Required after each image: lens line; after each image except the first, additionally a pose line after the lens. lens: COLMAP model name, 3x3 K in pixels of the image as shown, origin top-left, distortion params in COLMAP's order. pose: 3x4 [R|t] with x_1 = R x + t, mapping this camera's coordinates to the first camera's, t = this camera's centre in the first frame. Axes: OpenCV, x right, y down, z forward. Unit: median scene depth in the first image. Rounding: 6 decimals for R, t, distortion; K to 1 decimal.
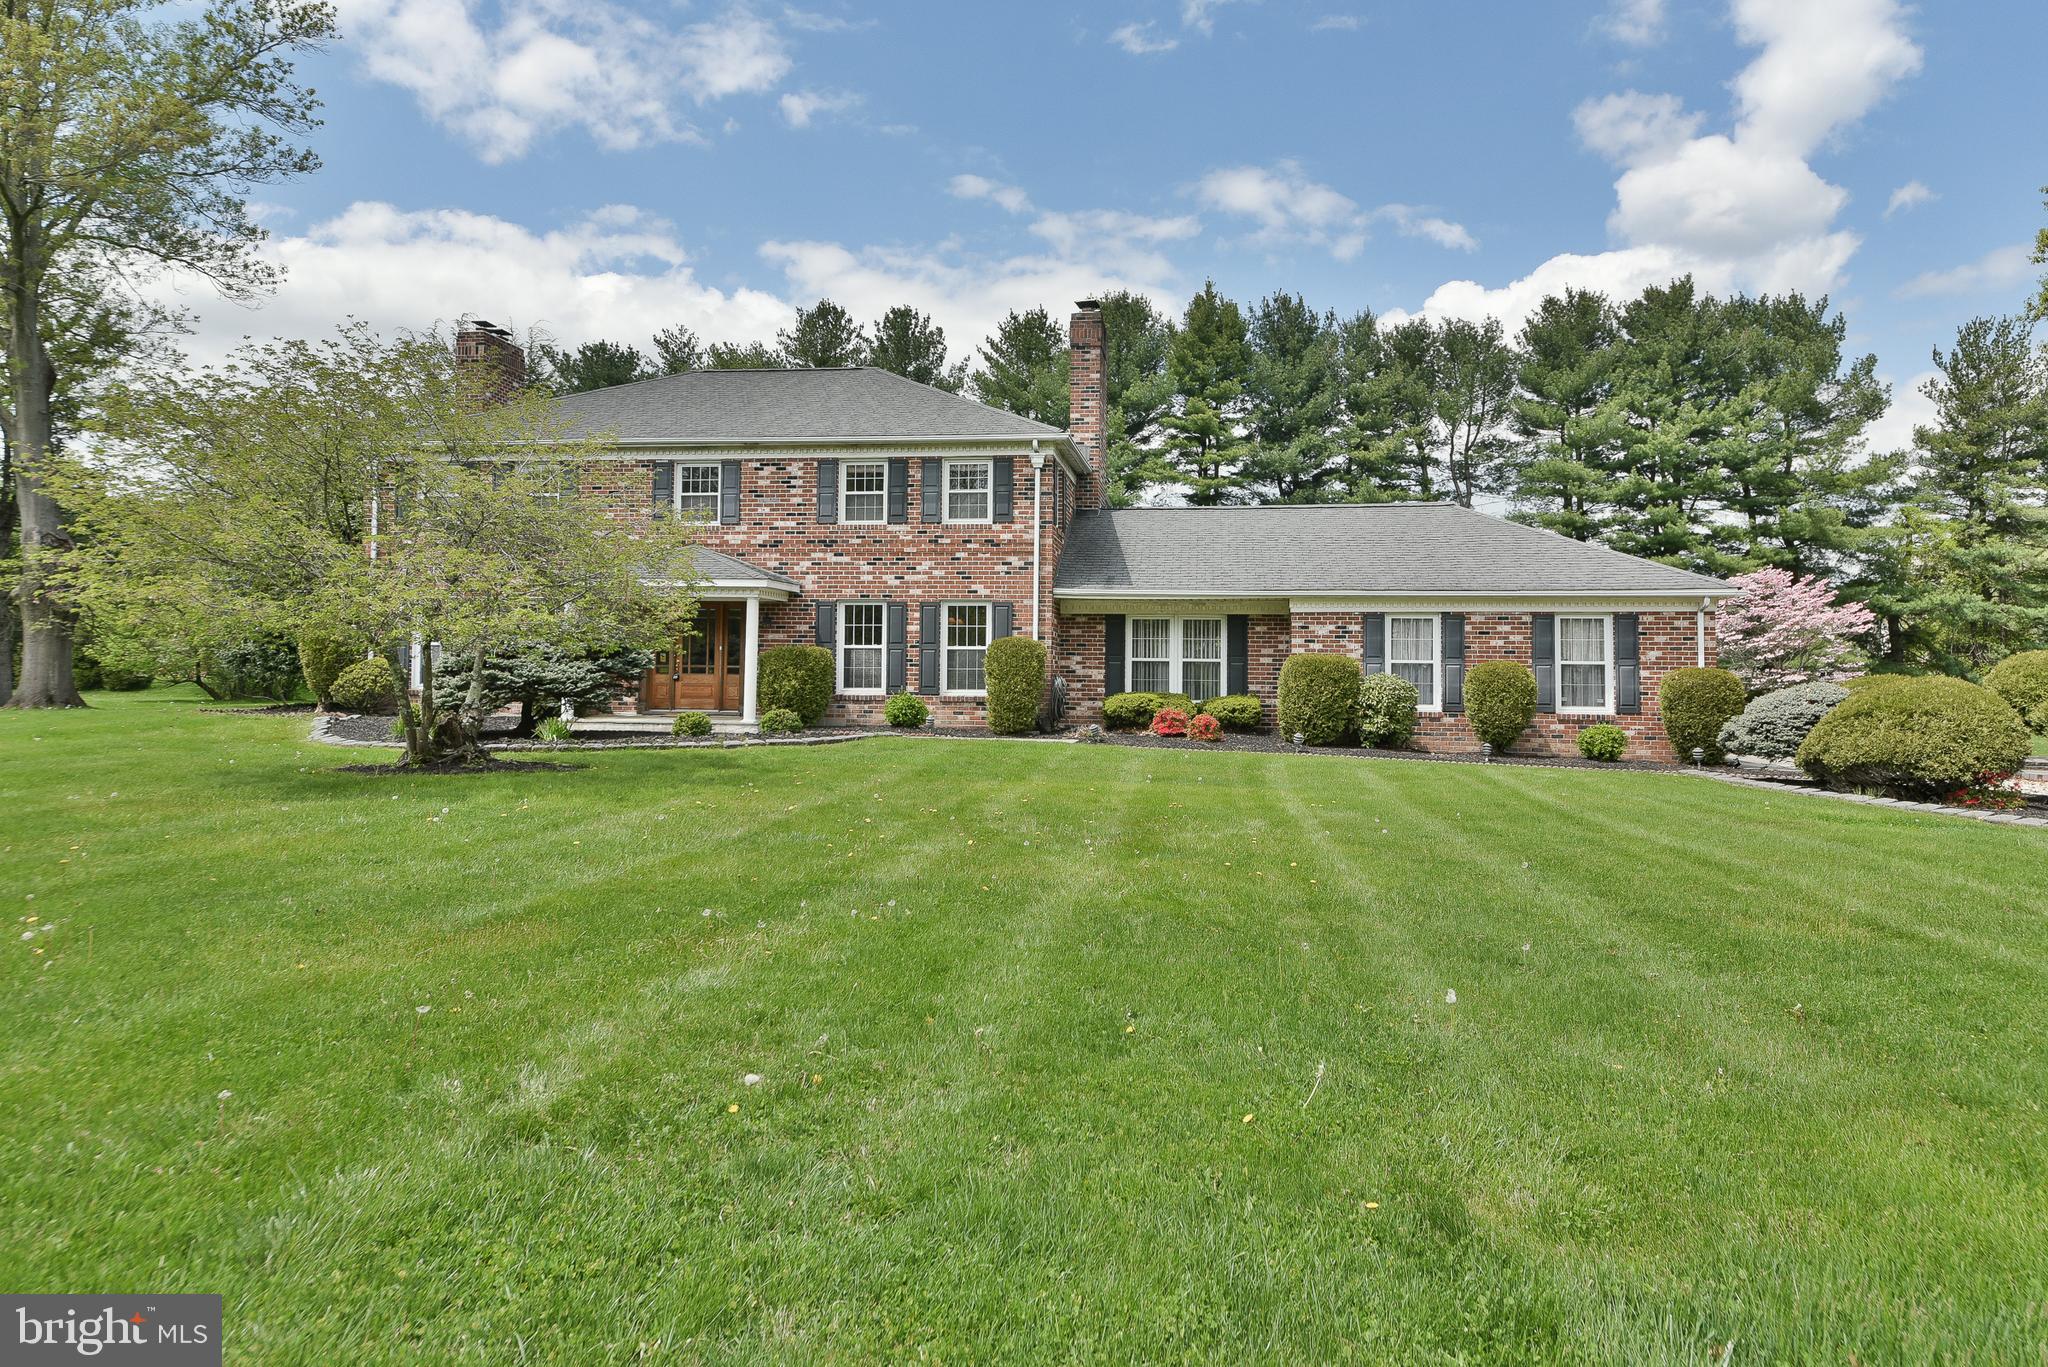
lens RADIAL K [[1210.1, 0, 1025.9], [0, 1210.1, 636.1], [0, 0, 1]] dist [0.017835, -0.001326]
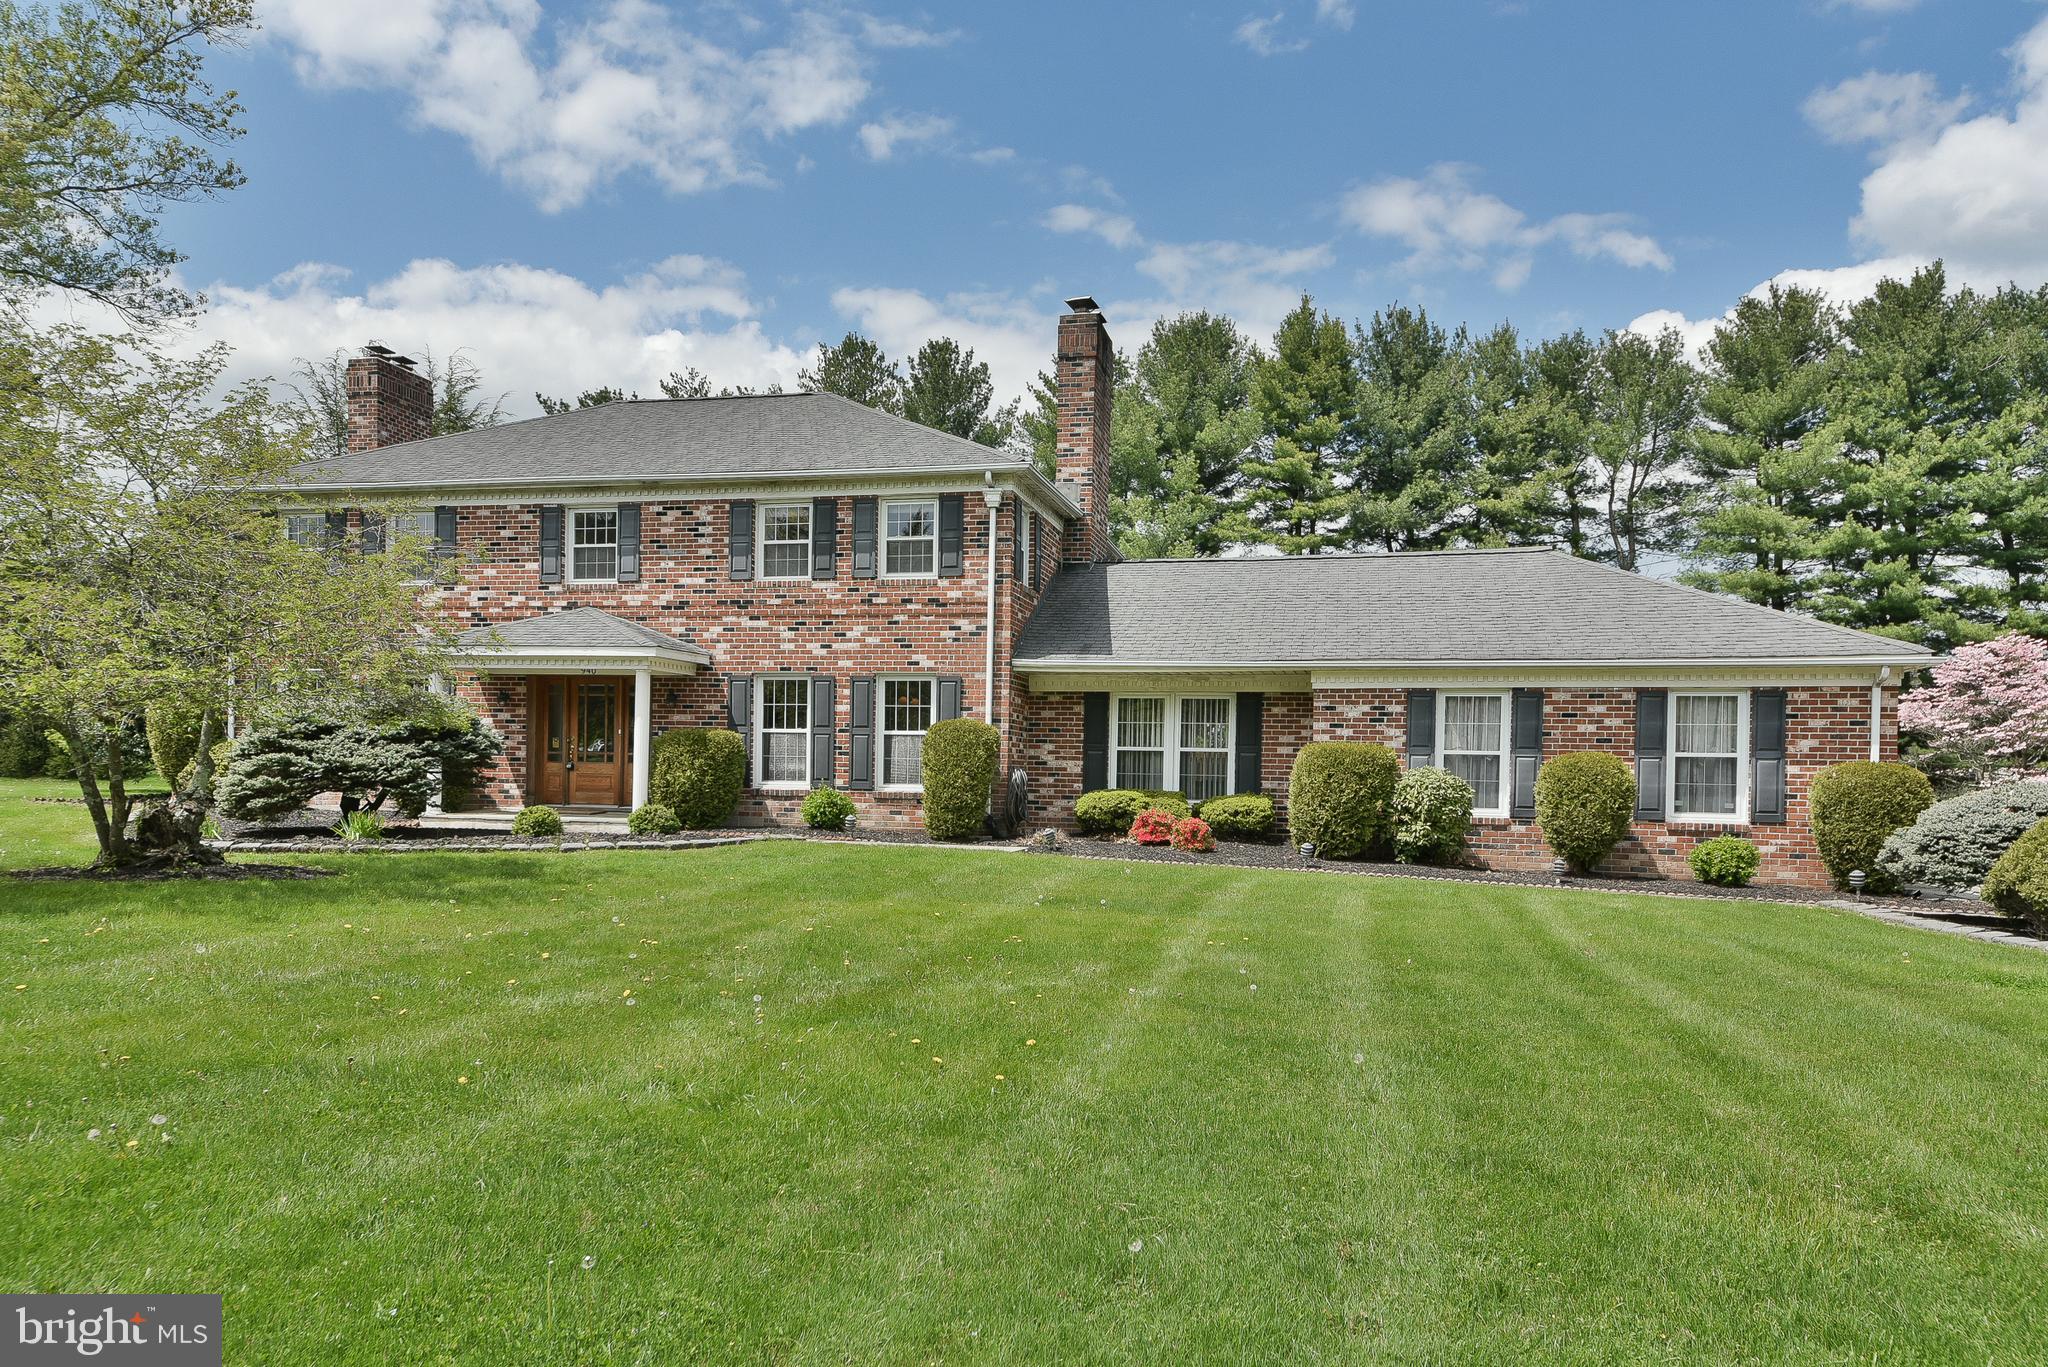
lens RADIAL K [[1351.1, 0, 975.5], [0, 1351.1, 798.5], [0, 0, 1]] dist [0.053336, -0.024555]
pose [[0.993571, 0.010172, -0.112750, 0.097711], [-0.004338, 0.998644, 0.051869, 0.006377], [0.113125, -0.051046, 0.992269, 0.098694]]
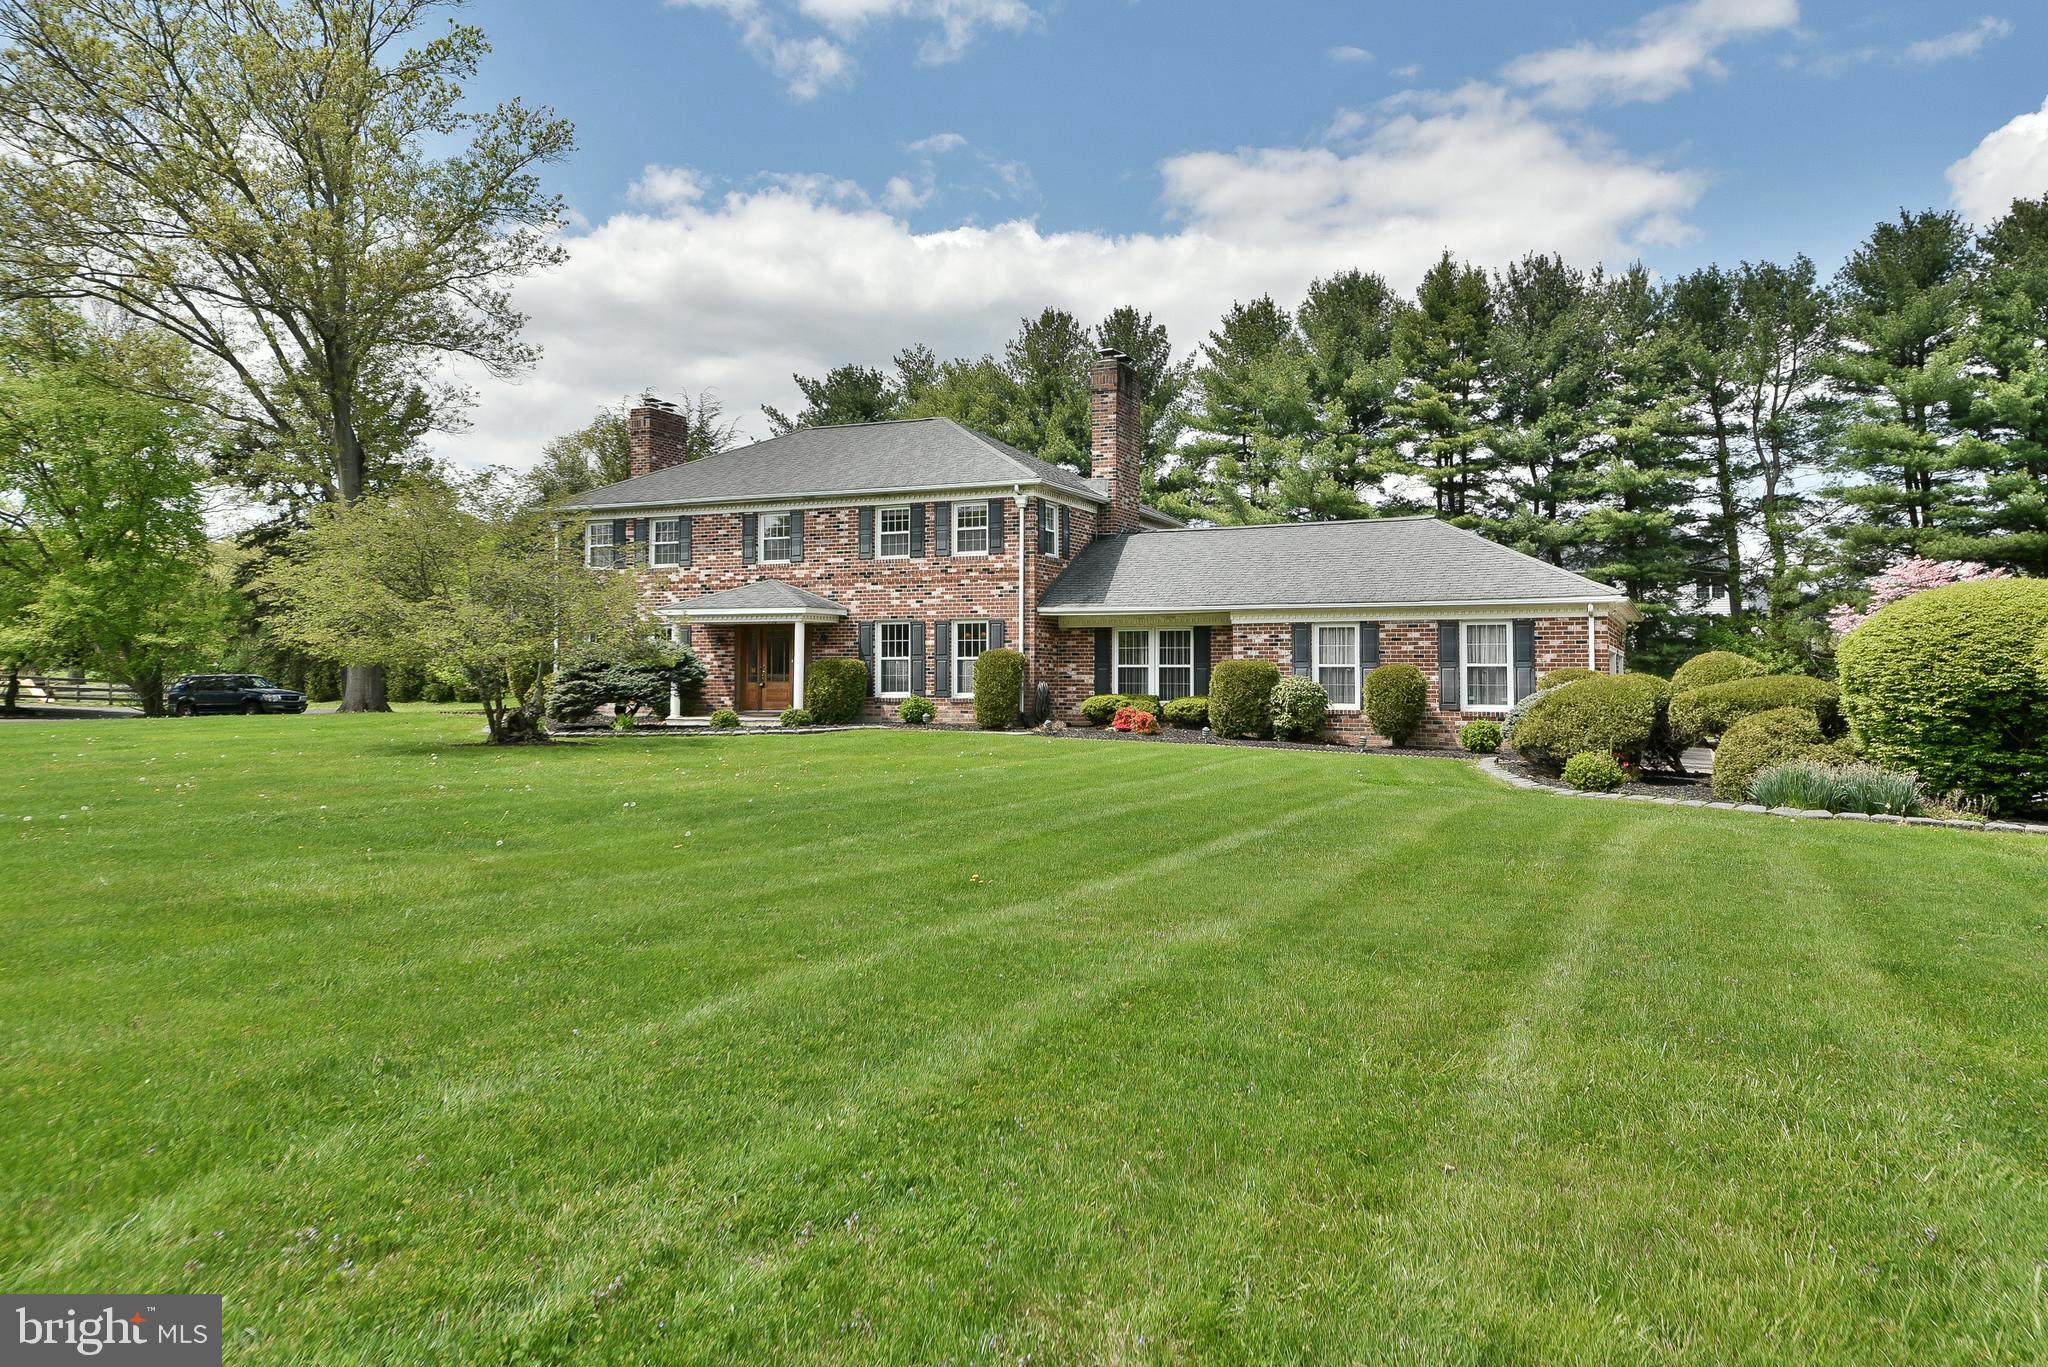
lens RADIAL K [[1360.6, 0, 1024.0], [0, 1360.6, 683.5], [0, 0, 1]] dist [0.044000, -0.001169]
pose [[0.958452, -0.007826, -0.285147, 0.381988], [0.017609, 0.999340, 0.031763, -0.007334], [0.284710, -0.035464, 0.957957, -0.286578]]
